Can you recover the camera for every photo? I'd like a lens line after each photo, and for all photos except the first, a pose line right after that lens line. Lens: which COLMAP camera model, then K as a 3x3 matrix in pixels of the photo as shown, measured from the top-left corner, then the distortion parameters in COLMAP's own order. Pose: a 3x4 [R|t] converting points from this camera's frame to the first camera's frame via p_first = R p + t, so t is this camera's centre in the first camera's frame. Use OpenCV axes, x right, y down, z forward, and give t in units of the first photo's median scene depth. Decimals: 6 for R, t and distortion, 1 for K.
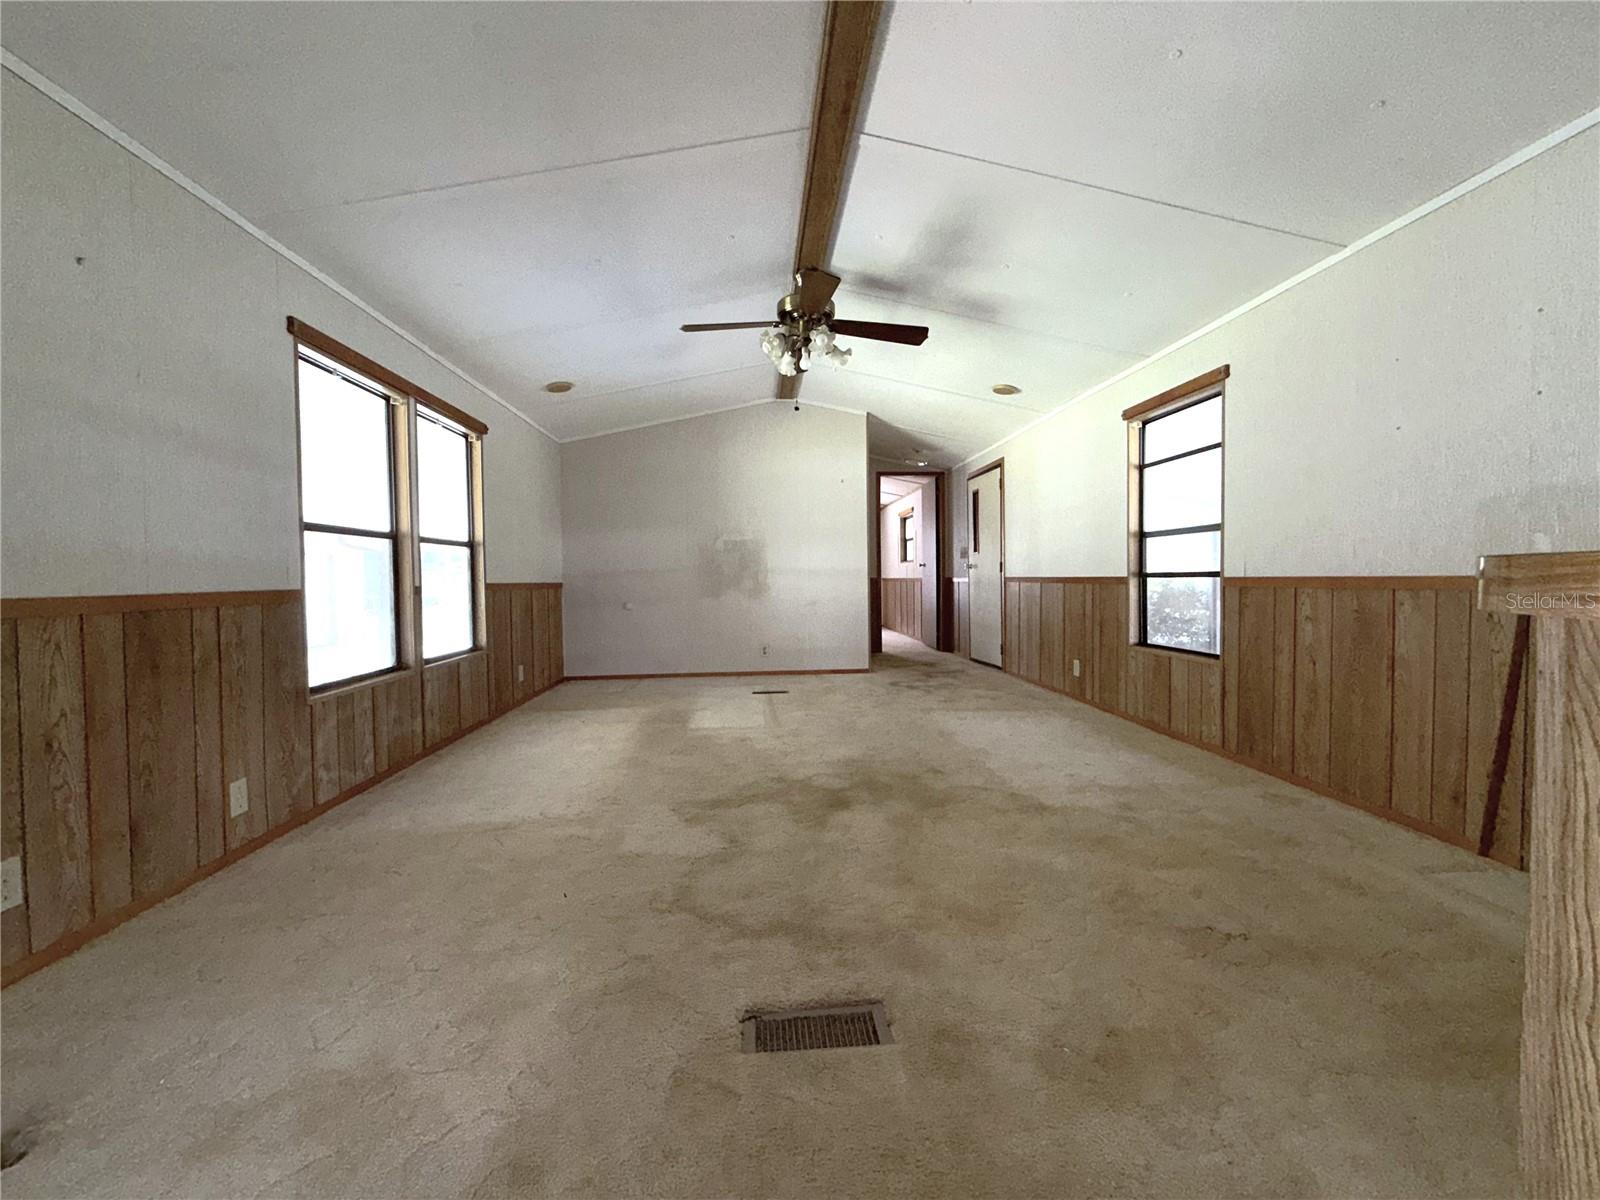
lens RADIAL K [[640.4, 0, 797.5], [0, 640.4, 597.6], [0, 0, 1]] dist [0.000486, -0.000103]
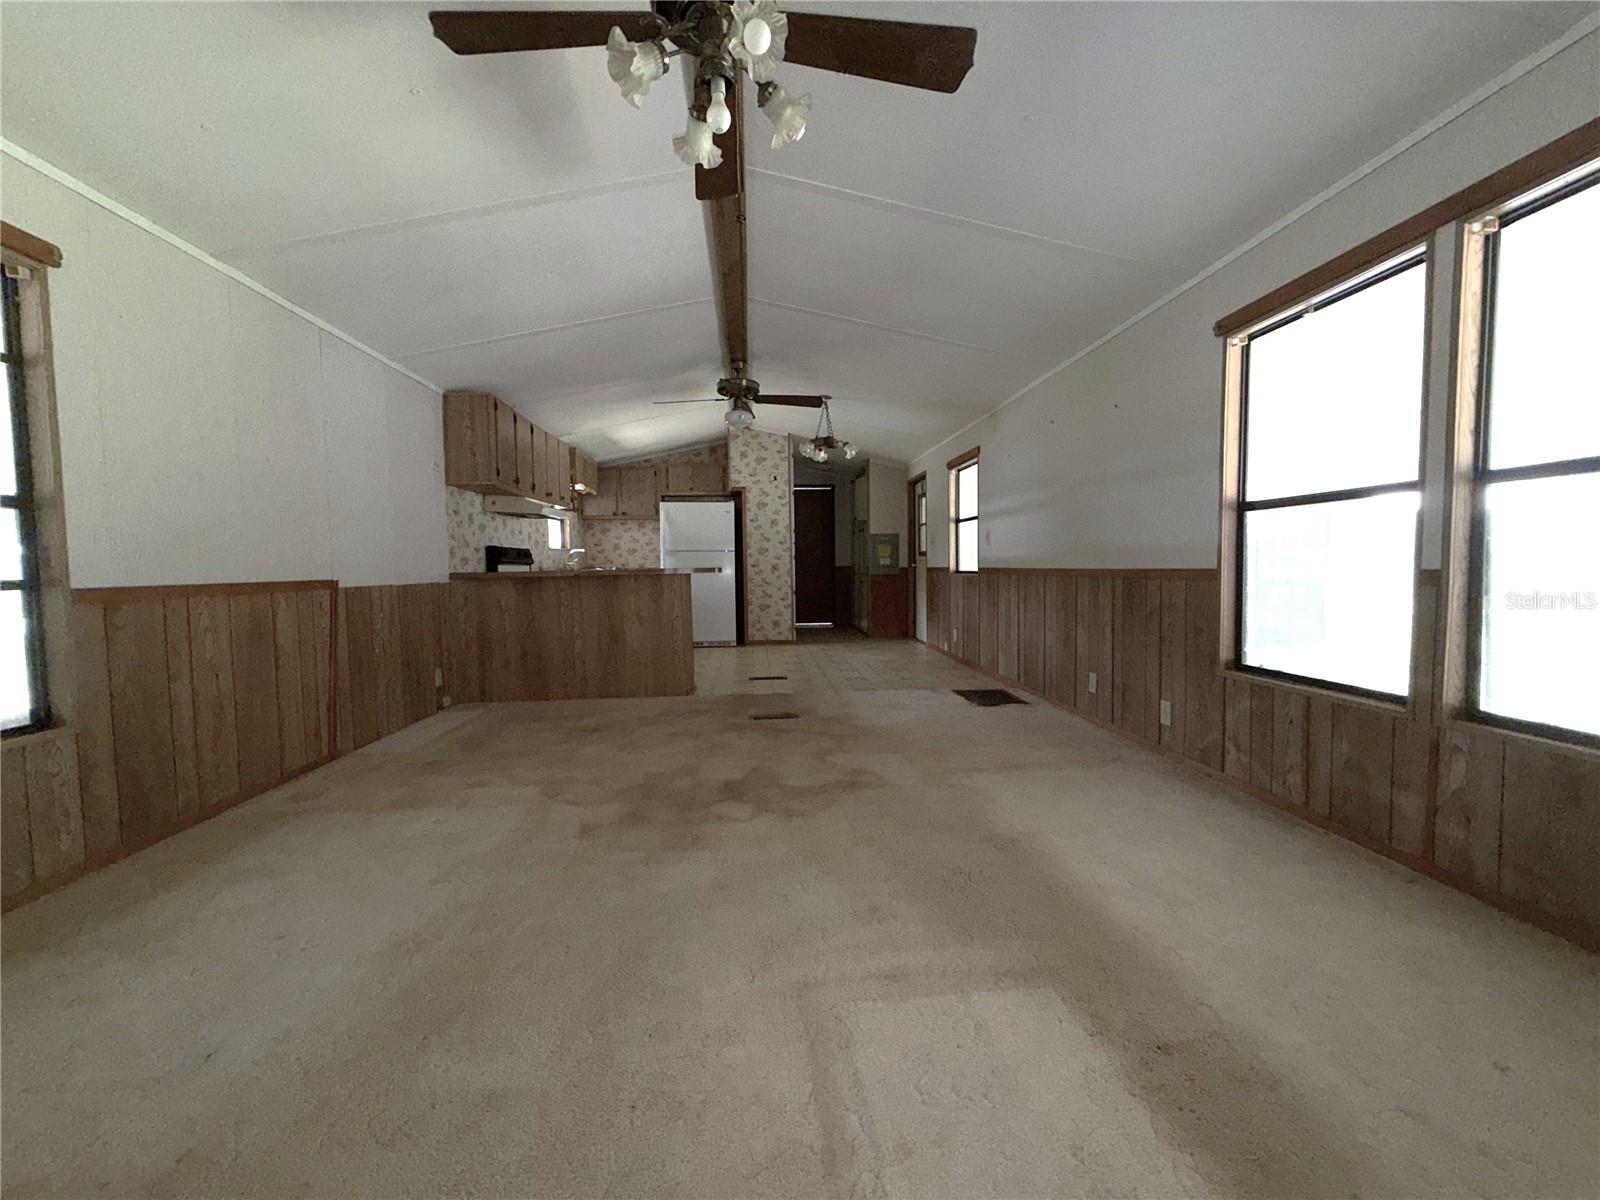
lens RADIAL K [[640.4, 0, 797.5], [0, 640.4, 597.6], [0, 0, 1]] dist [0.000486, -0.000103]
pose [[-0.999614, 0.026455, -0.008444, -0.039908], [0.025686, 0.996393, 0.080880, -0.066364], [0.010554, 0.080632, -0.996688, 1.959231]]
